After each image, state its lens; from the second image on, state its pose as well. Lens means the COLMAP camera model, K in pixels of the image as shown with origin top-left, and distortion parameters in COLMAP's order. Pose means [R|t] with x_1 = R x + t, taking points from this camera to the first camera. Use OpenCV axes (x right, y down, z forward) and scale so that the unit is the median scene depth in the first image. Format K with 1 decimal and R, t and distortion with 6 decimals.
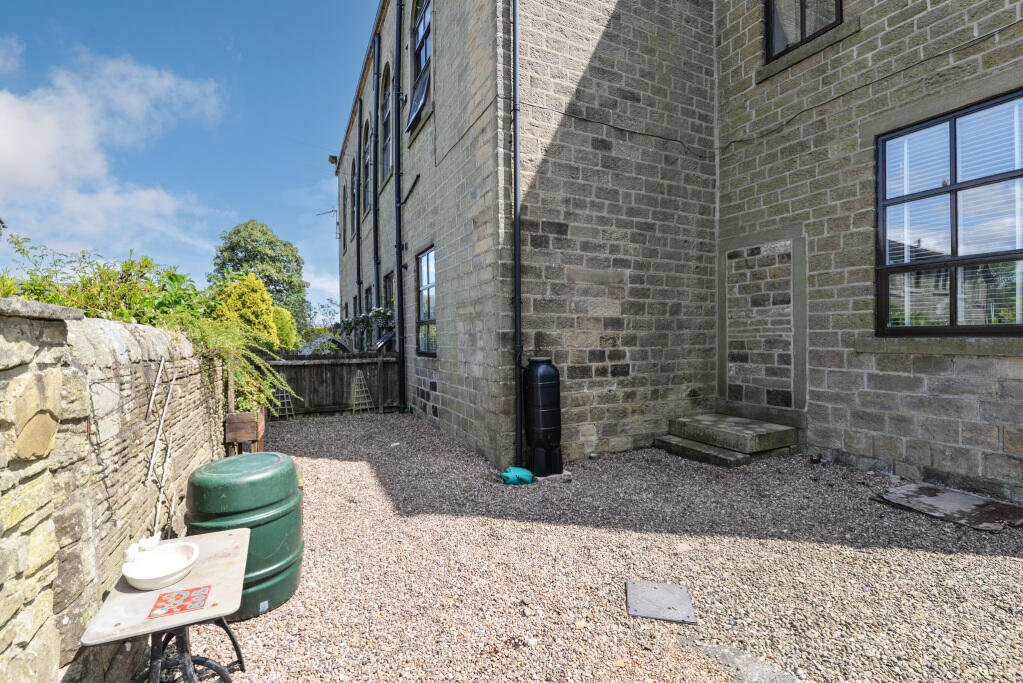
lens RADIAL K [[460.9, 0, 515.7], [0, 460.9, 341.1], [0, 0, 1]] dist [-0.002607, -0.000357]
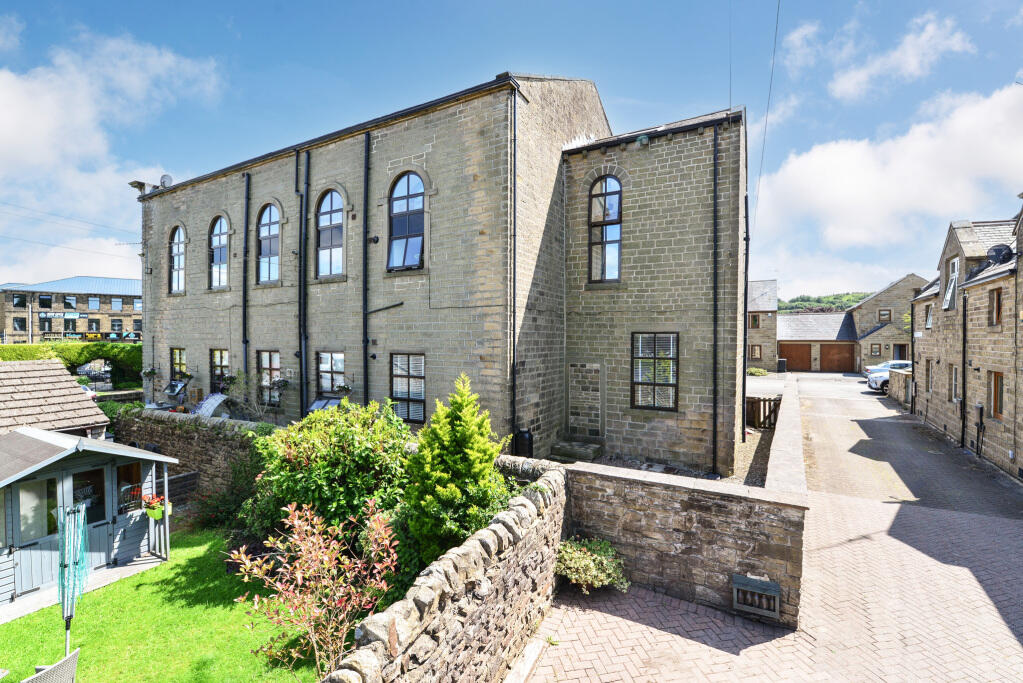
lens RADIAL K [[460.9, 0, 501.3], [0, 460.9, 335.5], [0, 0, 1]] dist [-0.002607, -0.000357]
pose [[0.820138, 0.008092, 0.572109, -1.173544], [-0.009794, 0.999952, -0.000104, -0.370175], [-0.572082, -0.005518, 0.820178, -0.641688]]
